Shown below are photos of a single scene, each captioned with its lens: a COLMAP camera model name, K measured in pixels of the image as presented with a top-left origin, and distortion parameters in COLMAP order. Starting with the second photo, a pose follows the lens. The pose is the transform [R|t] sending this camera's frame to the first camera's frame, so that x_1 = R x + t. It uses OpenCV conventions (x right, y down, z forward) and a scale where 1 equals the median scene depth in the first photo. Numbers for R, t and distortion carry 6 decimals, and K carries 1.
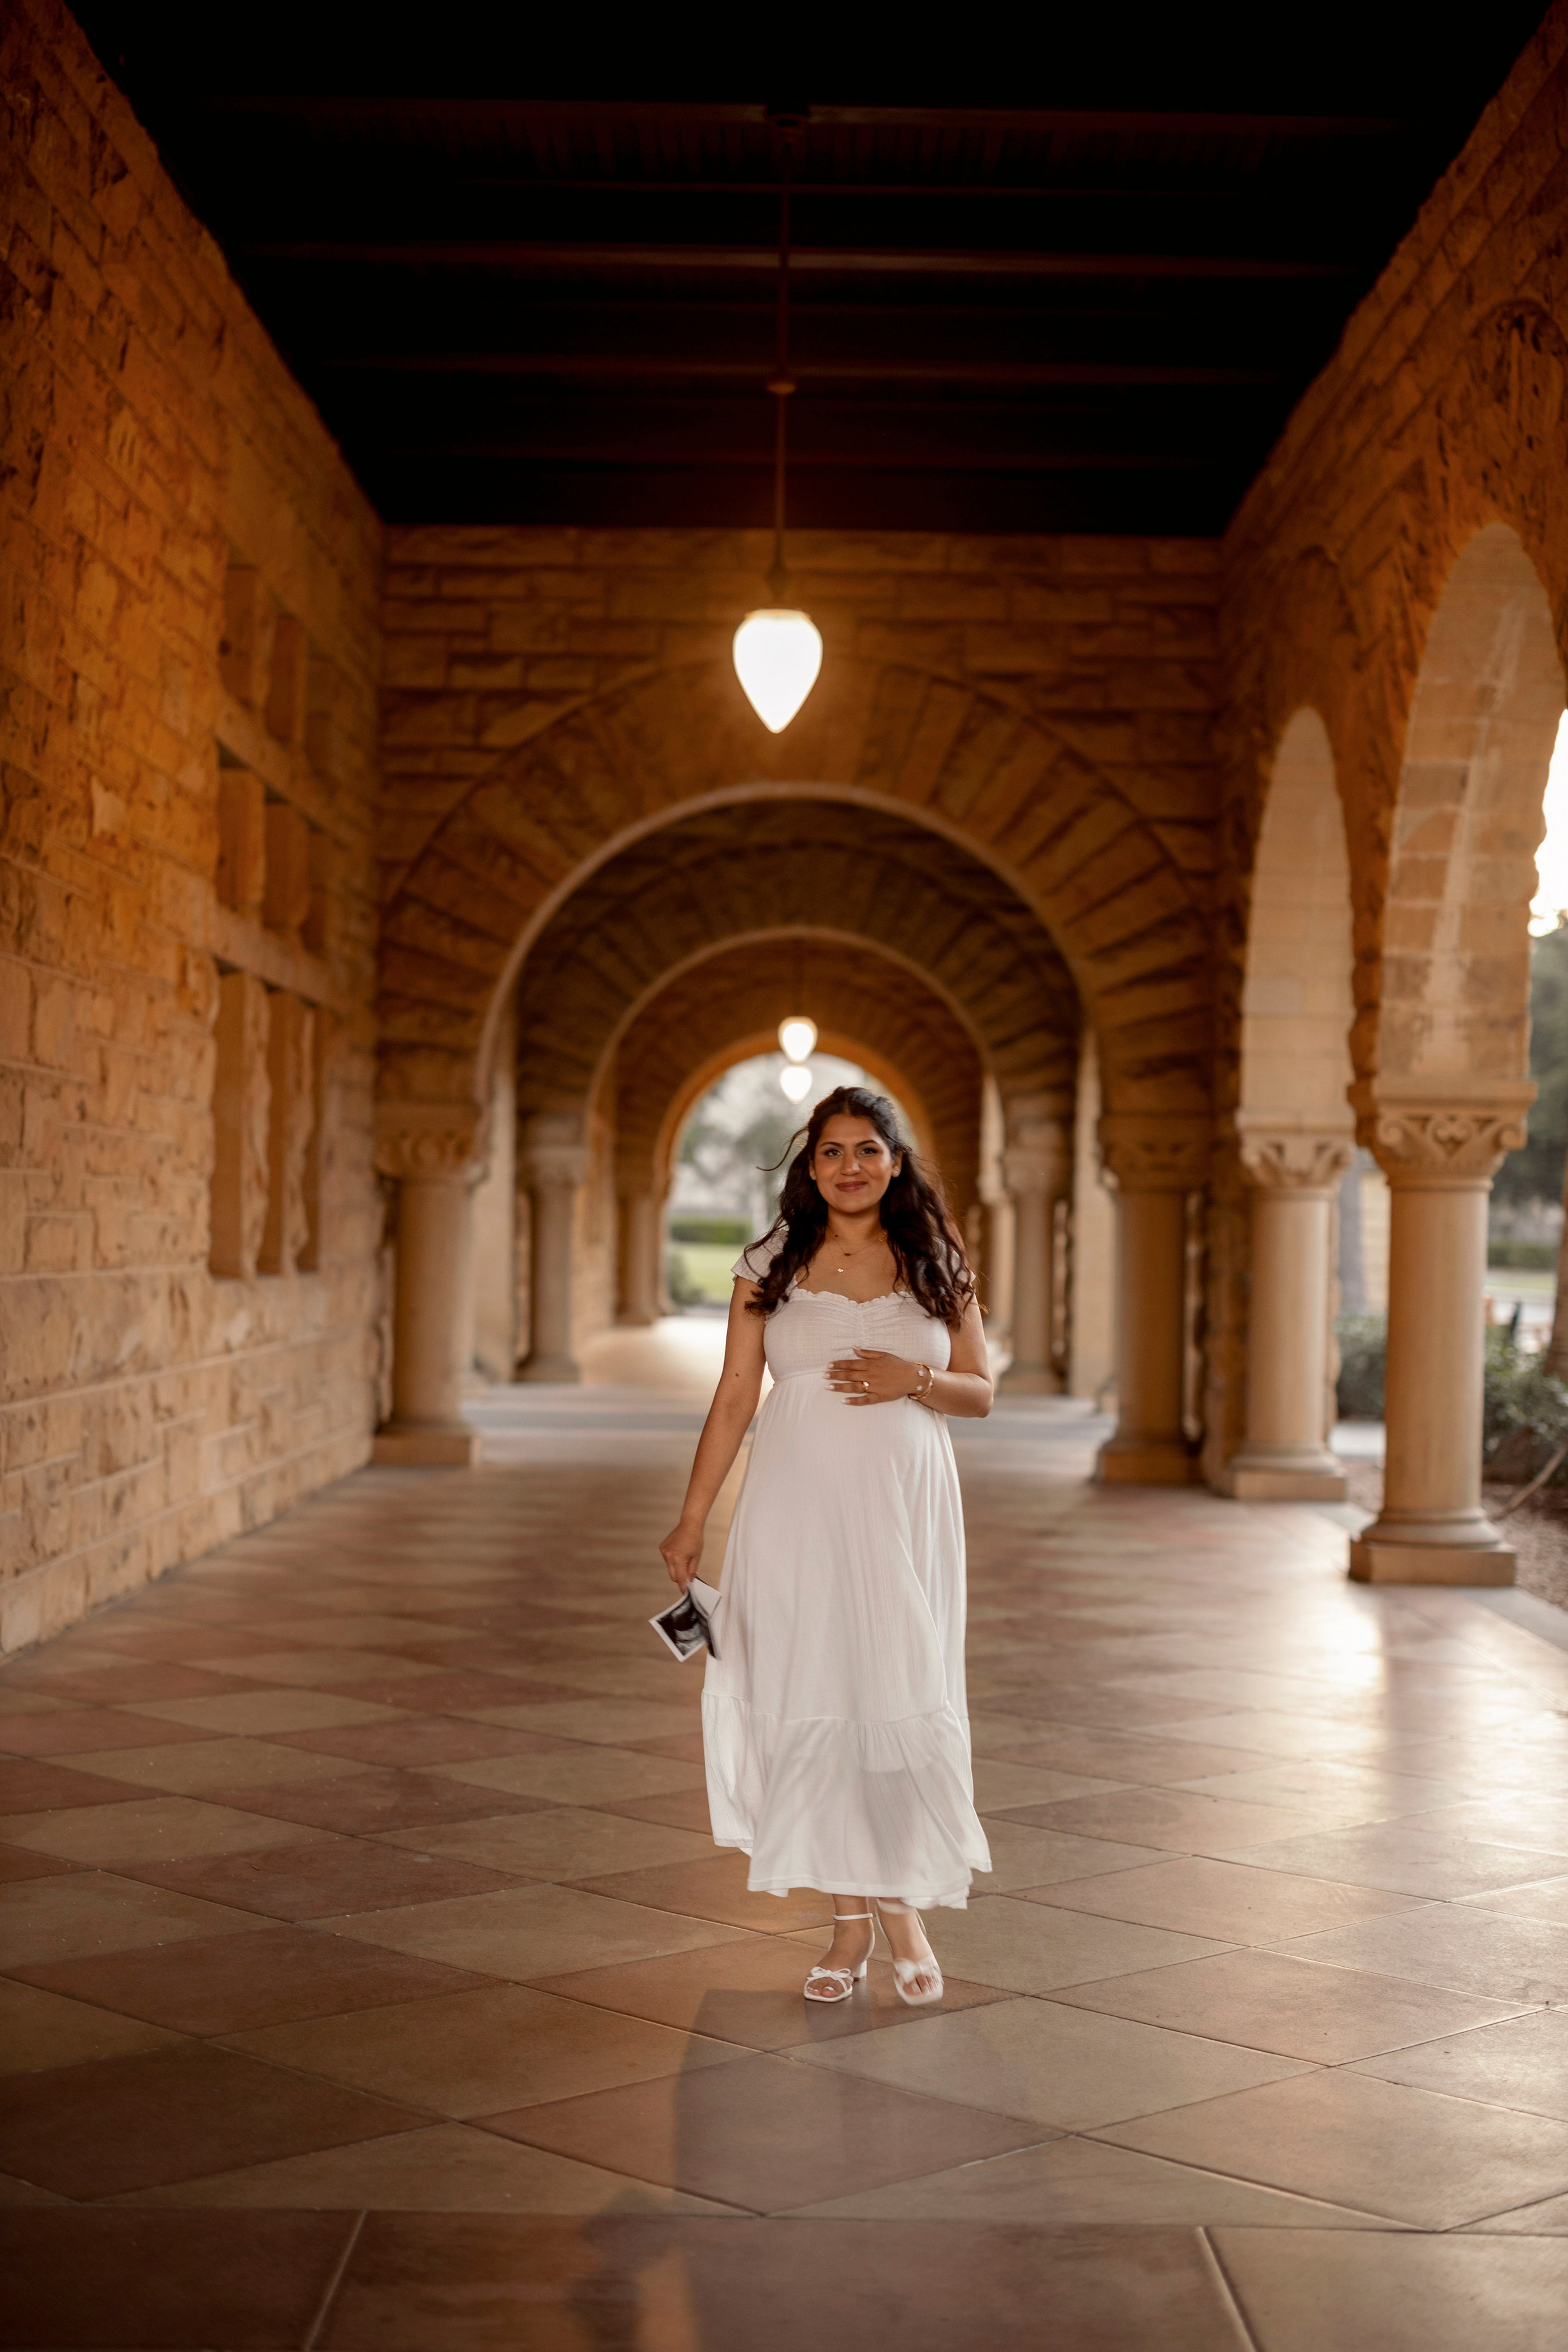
lens RADIAL K [[3278.4, 0, 783.5], [0, 3278.4, 1389.7], [0, 0, 1]] dist [-0.141907, -0.010127]
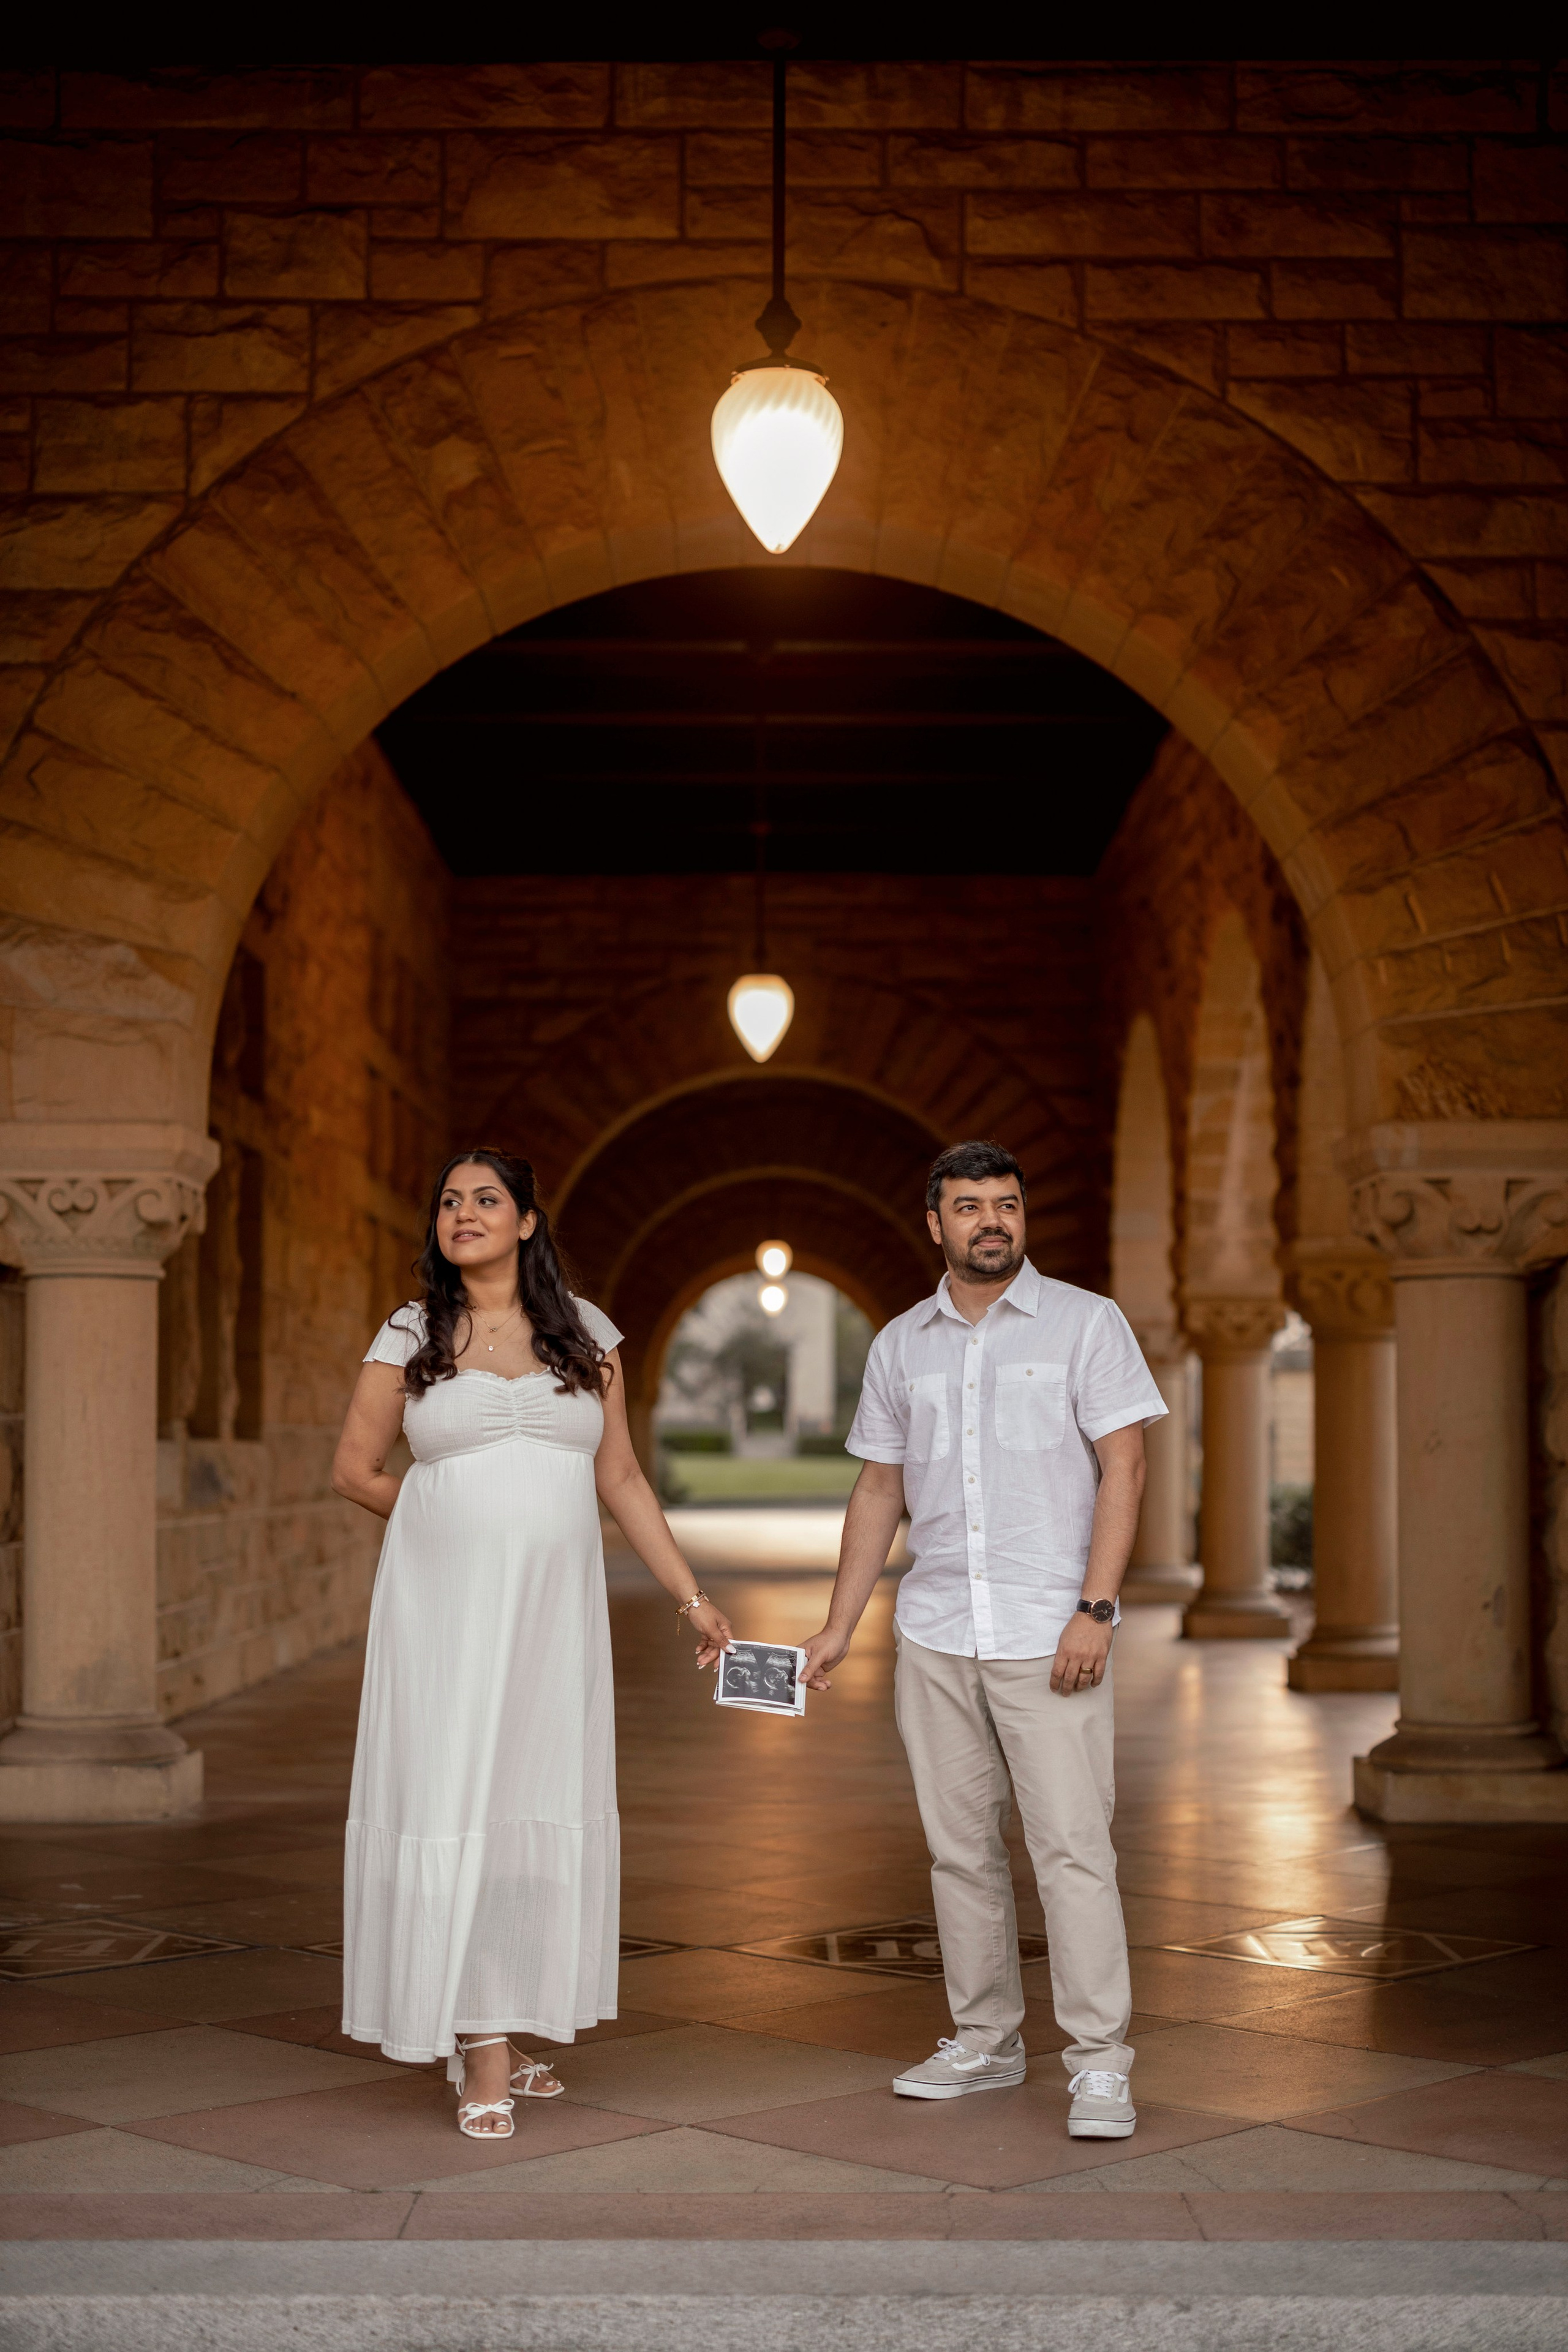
lens RADIAL K [[3451.5, 0, 784.0], [0, 3451.5, 1176.0], [0, 0, 1]] dist [-0.139903, 0.663043]
pose [[0.999779, -0.018822, 0.009368, -0.005370], [0.019877, 0.991381, -0.129497, 0.038404], [-0.006850, 0.129654, 0.991536, -0.387090]]
